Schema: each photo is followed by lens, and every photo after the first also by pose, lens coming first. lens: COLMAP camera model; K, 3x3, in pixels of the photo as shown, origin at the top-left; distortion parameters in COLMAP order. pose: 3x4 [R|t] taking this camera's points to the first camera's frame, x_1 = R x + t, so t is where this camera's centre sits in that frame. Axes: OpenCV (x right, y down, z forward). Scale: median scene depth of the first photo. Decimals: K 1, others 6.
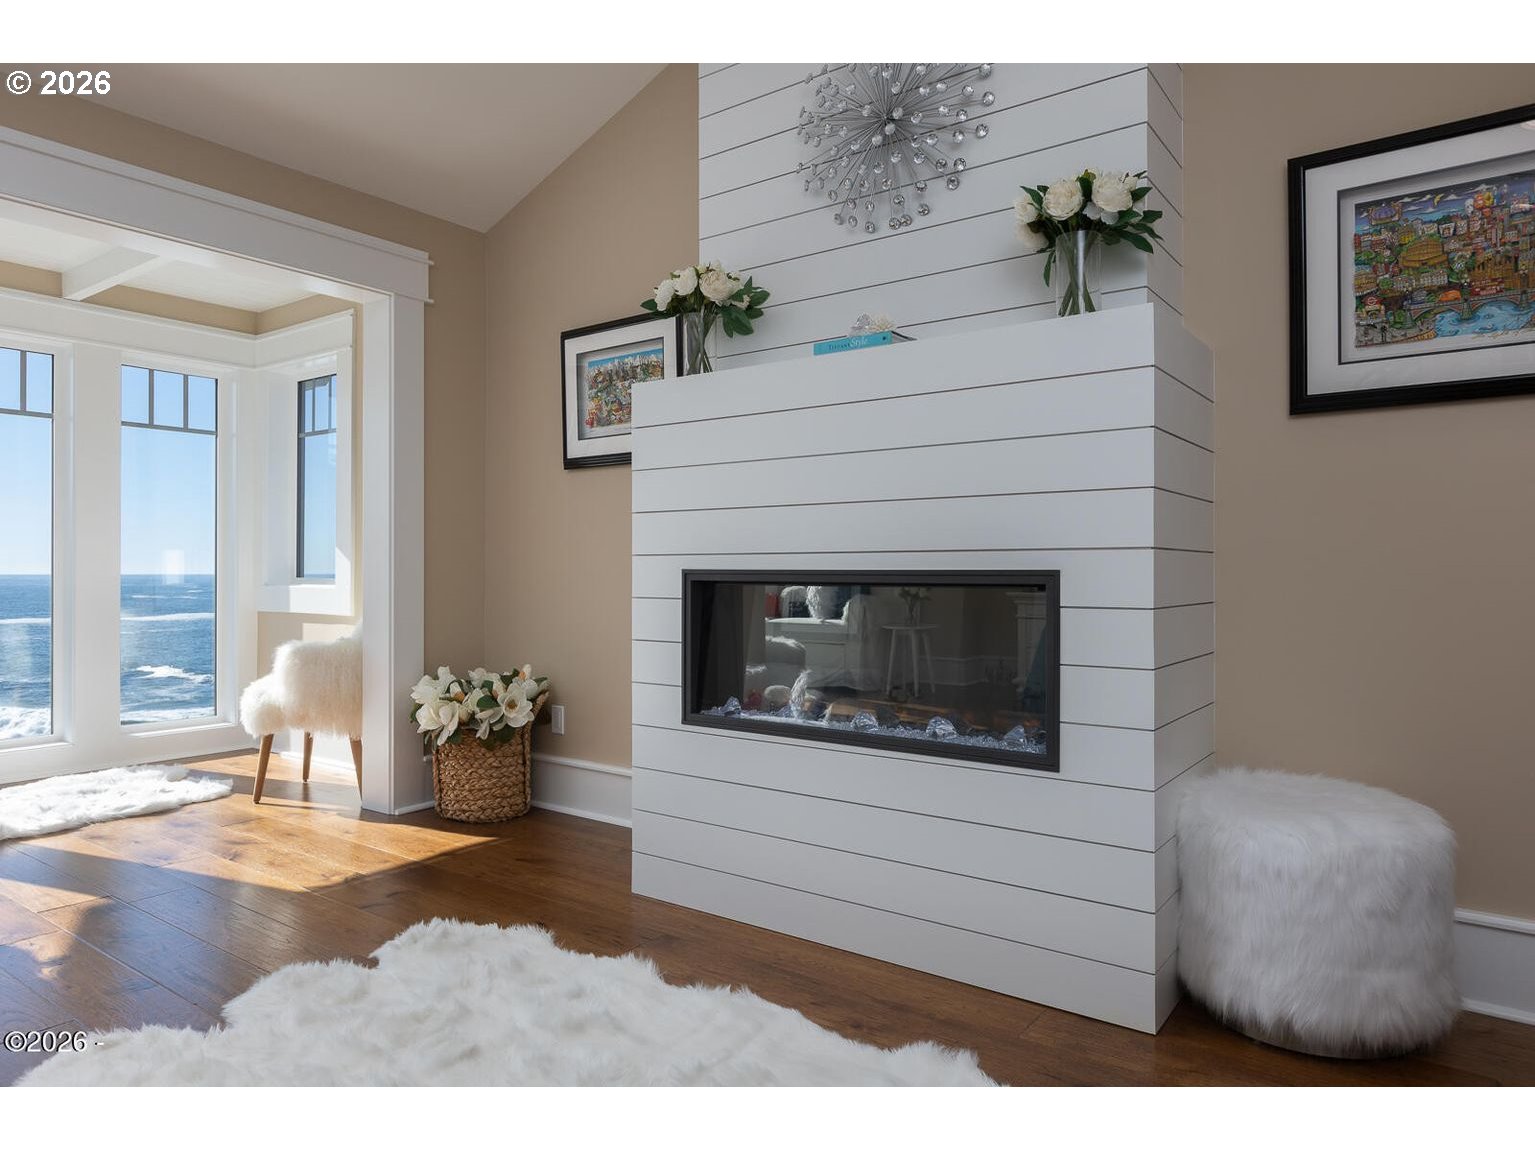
lens RADIAL K [[1012.8, 0, 766.8], [0, 1012.8, 560.8], [0, 0, 1]] dist [-0.001834, -0.000484]
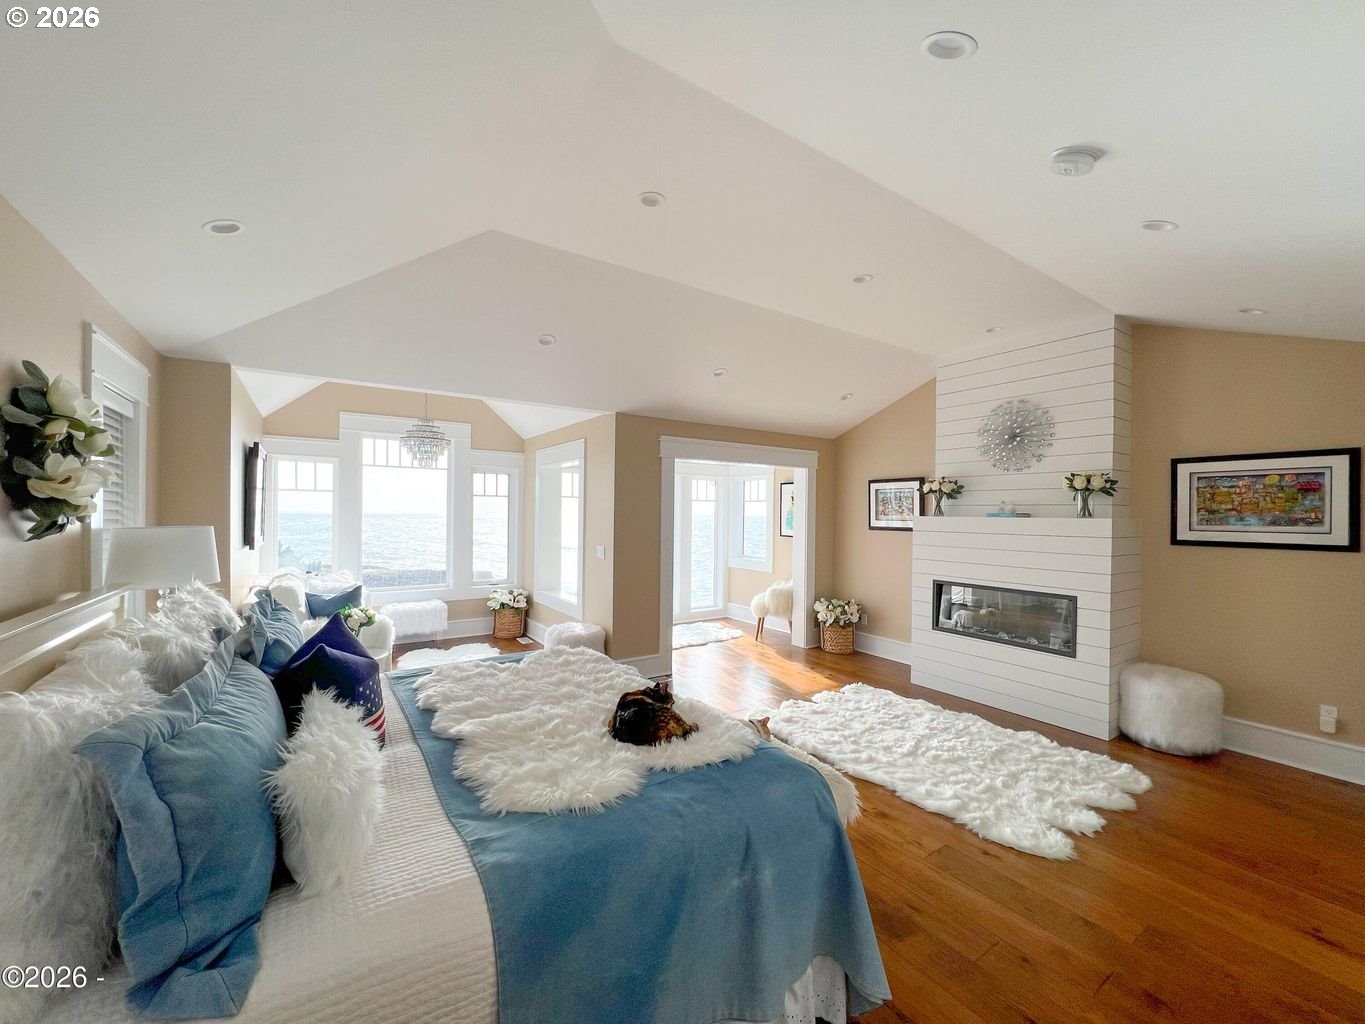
lens RADIAL K [[559.1, 0, 682.5], [0, 559.1, 512.0], [0, 0, 1]] dist [-0.001120, -0.000147]
pose [[0.943051, 0.015799, -0.332274, -0.262223], [-0.014510, 0.999874, 0.006363, -0.214533], [0.332333, -0.001179, 0.943161, -0.932161]]
